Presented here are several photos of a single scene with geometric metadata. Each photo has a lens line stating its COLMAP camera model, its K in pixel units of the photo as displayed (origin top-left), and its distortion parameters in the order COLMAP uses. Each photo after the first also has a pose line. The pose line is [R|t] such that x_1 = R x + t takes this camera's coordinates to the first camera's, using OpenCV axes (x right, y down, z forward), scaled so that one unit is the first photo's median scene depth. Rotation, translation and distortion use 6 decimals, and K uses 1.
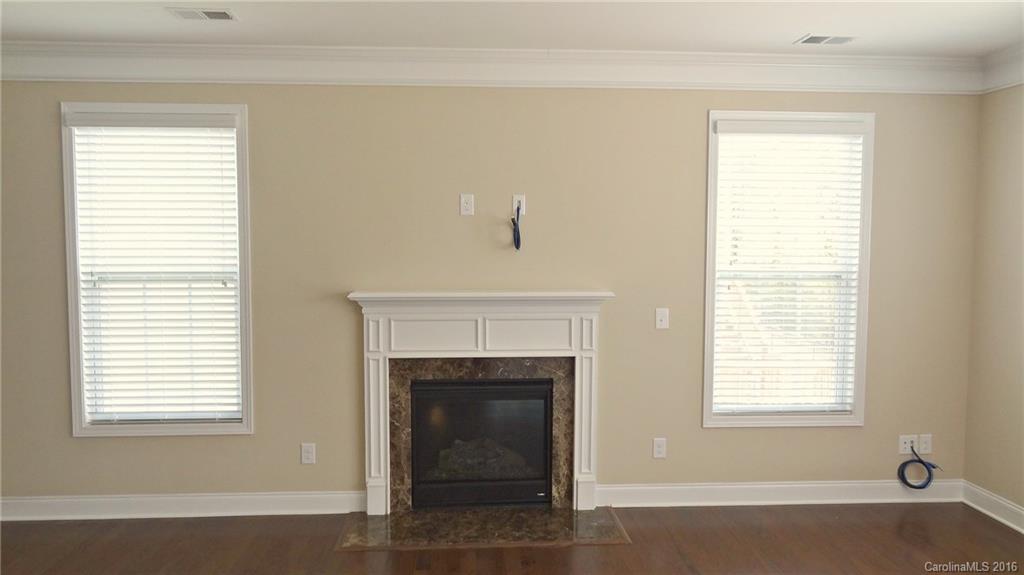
lens RADIAL K [[714.2, 0, 501.8], [0, 714.2, 298.2], [0, 0, 1]] dist [0.012453, -0.002875]
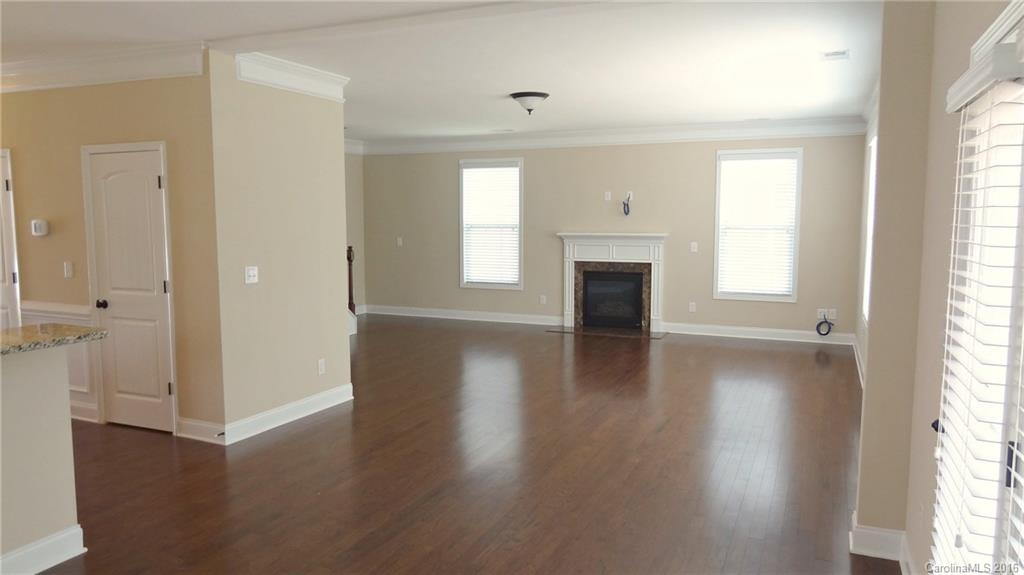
lens RADIAL K [[714.2, 0, 513.9], [0, 714.2, 278.3], [0, 0, 1]] dist [0.012453, -0.002875]
pose [[0.890959, 0.039008, -0.452404, 0.733042], [-0.027521, 0.999111, 0.031947, 0.069990], [0.453248, -0.016013, 0.891241, -1.198743]]
